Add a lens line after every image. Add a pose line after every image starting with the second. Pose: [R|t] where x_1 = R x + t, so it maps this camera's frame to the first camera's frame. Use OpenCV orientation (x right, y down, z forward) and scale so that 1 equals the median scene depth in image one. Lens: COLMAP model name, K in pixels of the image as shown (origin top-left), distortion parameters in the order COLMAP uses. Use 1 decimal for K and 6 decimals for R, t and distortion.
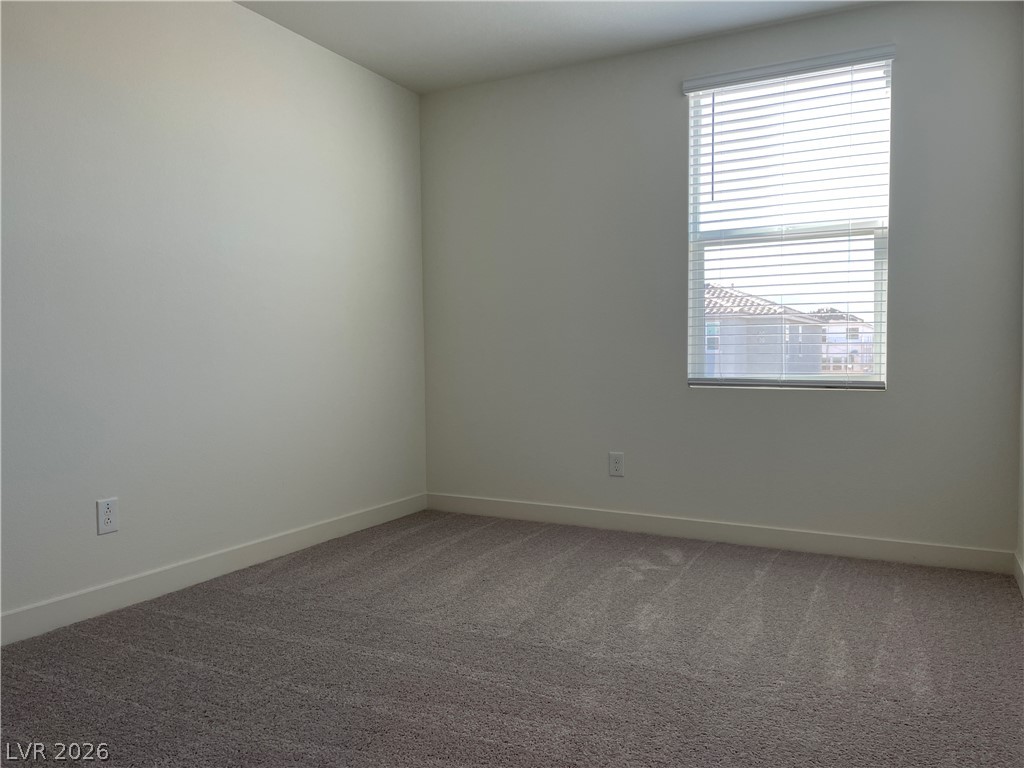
lens RADIAL K [[769.1, 0, 517.4], [0, 769.1, 388.7], [0, 0, 1]] dist [0.080793, -0.110090]
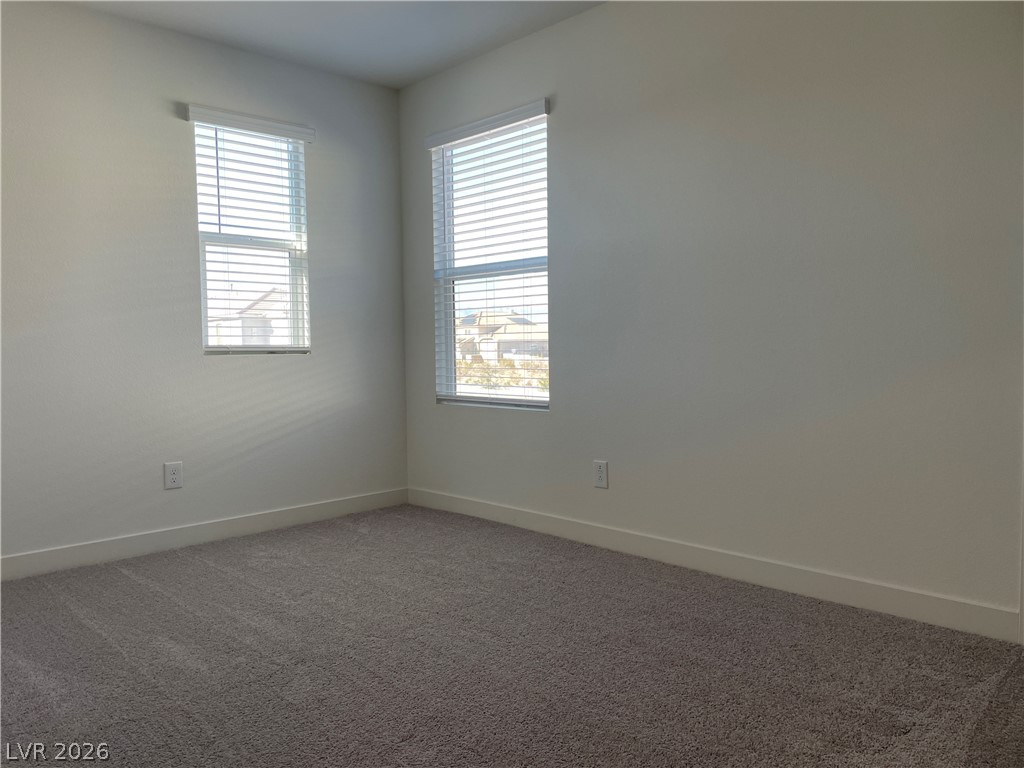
lens RADIAL K [[769.1, 0, 498.2], [0, 769.1, 392.6], [0, 0, 1]] dist [0.080793, -0.110090]
pose [[0.956117, 0.024325, -0.291974, 0.629119], [-0.023346, 0.999704, 0.006837, -0.029229], [0.292054, 0.000280, 0.956402, -0.057773]]
